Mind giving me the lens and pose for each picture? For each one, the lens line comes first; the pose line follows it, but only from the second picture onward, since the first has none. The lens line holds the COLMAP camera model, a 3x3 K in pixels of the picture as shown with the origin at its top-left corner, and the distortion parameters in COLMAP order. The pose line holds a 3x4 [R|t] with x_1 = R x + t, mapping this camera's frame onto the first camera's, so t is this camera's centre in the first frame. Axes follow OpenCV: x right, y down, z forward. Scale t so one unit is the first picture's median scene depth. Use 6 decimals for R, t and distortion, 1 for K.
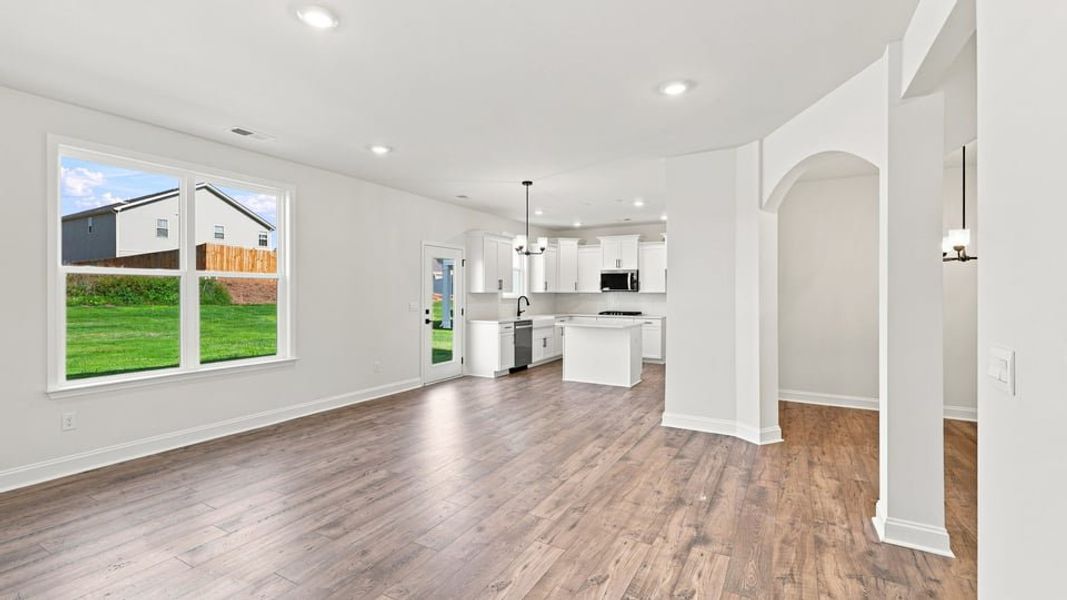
lens RADIAL K [[455.7, 0, 526.7], [0, 455.7, 292.8], [0, 0, 1]] dist [0.009326, -0.000667]
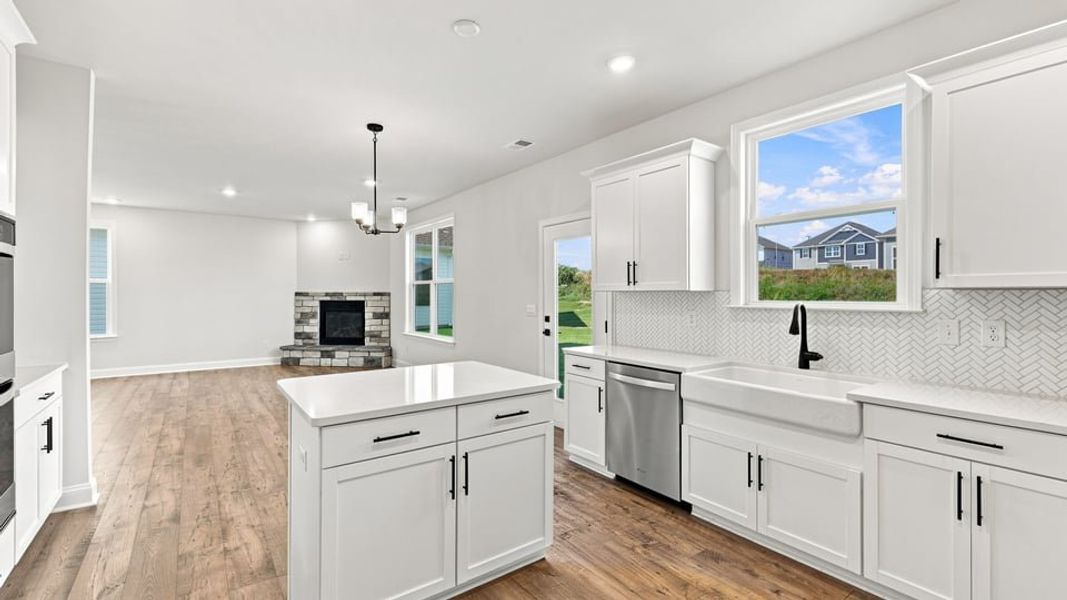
lens RADIAL K [[455.7, 0, 526.7], [0, 455.7, 292.8], [0, 0, 1]] dist [0.009326, -0.000667]
pose [[-0.406443, -0.006329, -0.913654, 0.401184], [-0.004811, 0.999977, -0.004787, 0.003494], [0.913663, 0.002450, -0.406465, 1.130862]]
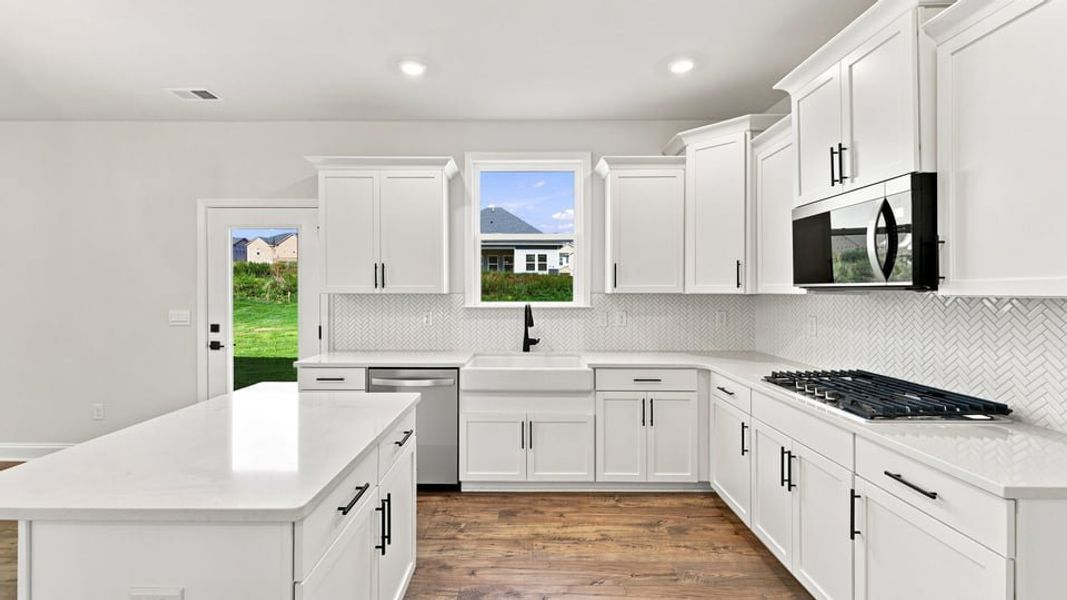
lens RADIAL K [[454.6, 0, 518.1], [0, 454.6, 290.3], [0, 0, 1]] dist [0.008608, -0.000005]
pose [[0.490560, -0.001131, -0.871407, 0.396942], [-0.001673, 0.999996, -0.002240, -0.003412], [0.871406, 0.002557, 0.490556, 0.940115]]
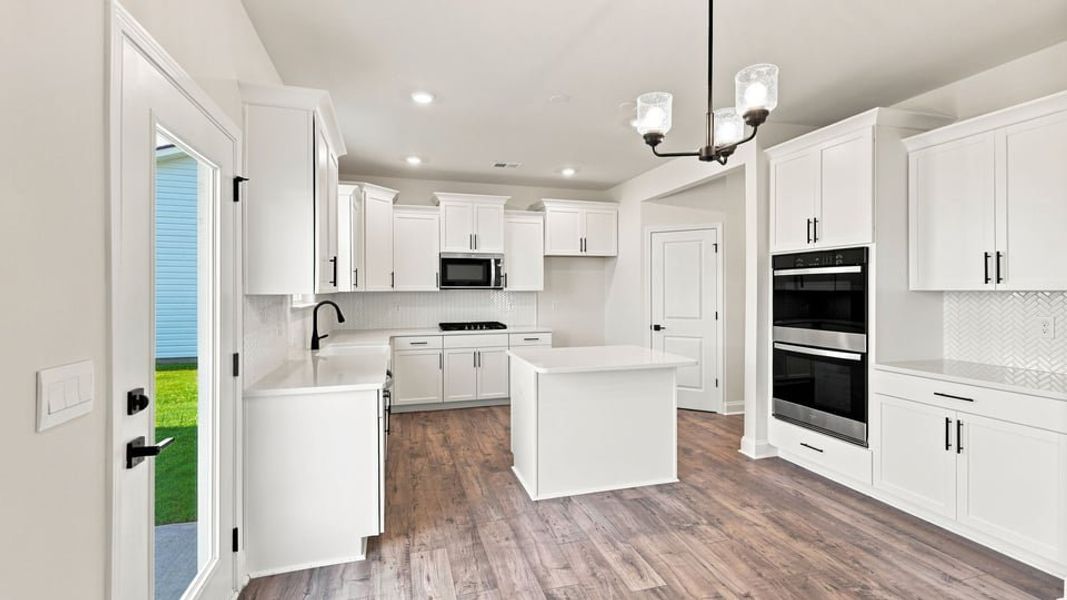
lens RADIAL K [[455.7, 0, 526.7], [0, 455.7, 292.8], [0, 0, 1]] dist [0.009326, -0.000667]
pose [[0.694976, -0.011448, 0.718941, -0.217960], [0.008870, 0.999934, 0.007349, -0.002609], [-0.718978, 0.001269, 0.695032, 0.674148]]
